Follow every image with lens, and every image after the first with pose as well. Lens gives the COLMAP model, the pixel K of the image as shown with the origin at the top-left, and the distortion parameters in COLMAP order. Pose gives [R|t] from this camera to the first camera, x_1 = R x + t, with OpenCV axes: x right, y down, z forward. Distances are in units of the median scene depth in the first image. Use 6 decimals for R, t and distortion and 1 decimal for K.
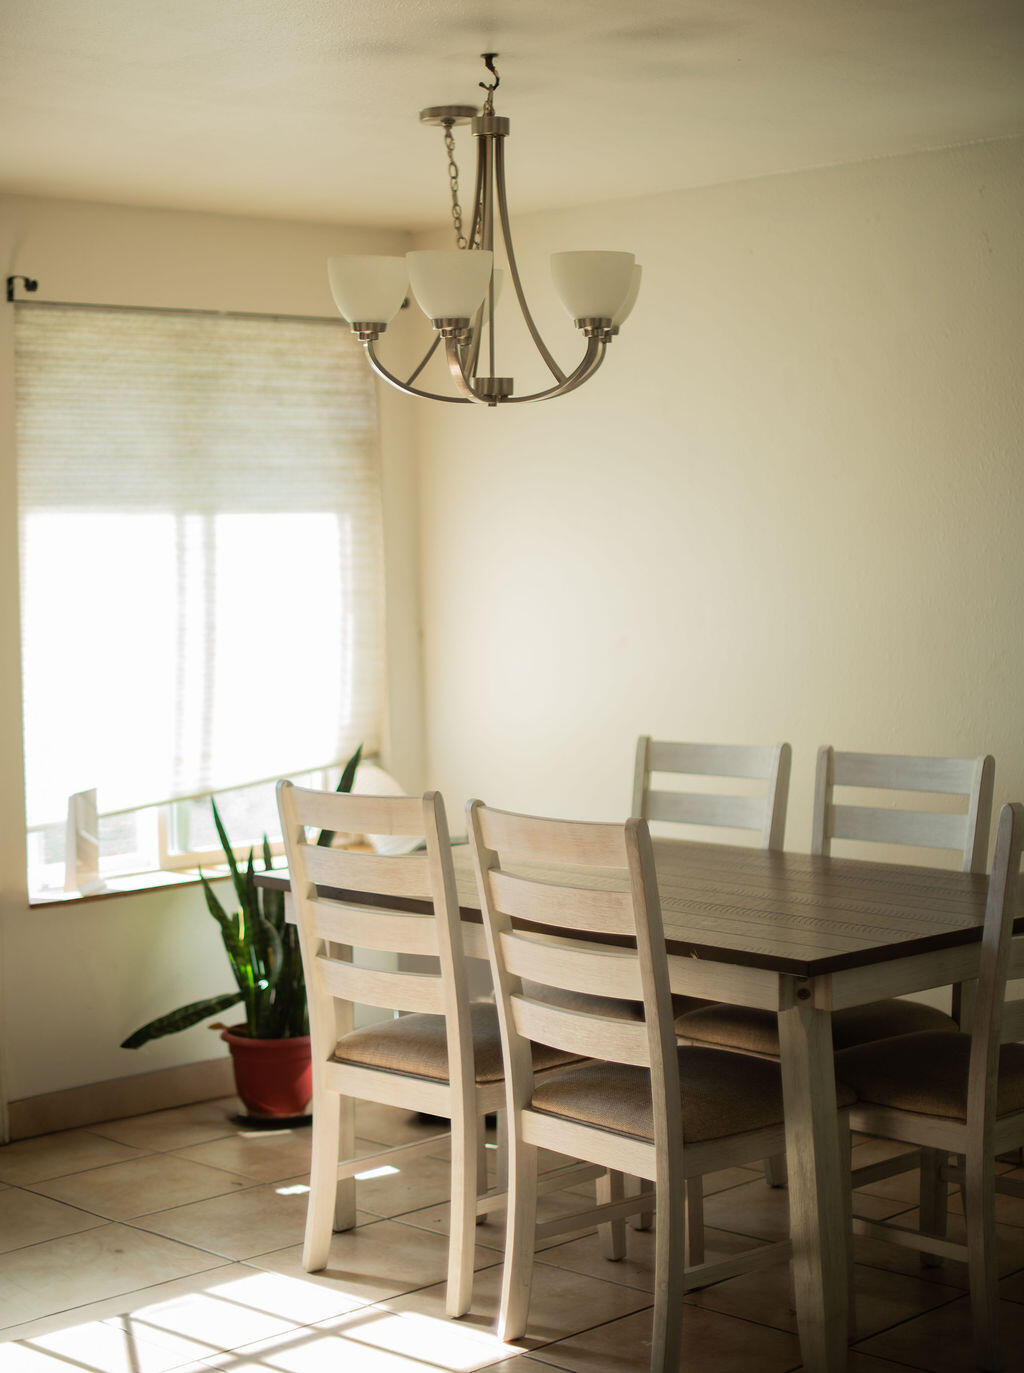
lens RADIAL K [[2313.0, 0, 513.0], [0, 2313.0, 683.0], [0, 0, 1]] dist [-0.096772, 0.000000]
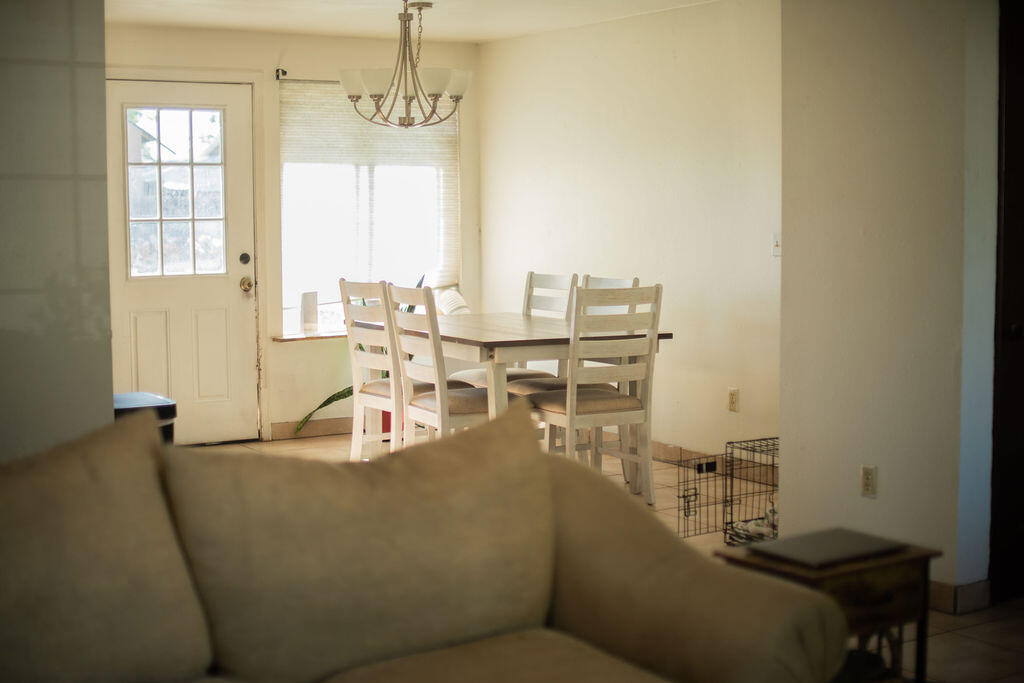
lens RADIAL K [[1508.6, 0, 511.5], [0, 1508.6, 343.2], [0, 0, 1]] dist [0.043671, 0.000000]
pose [[0.973979, 0.034876, -0.223938, 0.365719], [-0.027969, 0.999032, 0.033945, 0.042450], [0.224905, -0.026798, 0.974012, -0.449198]]
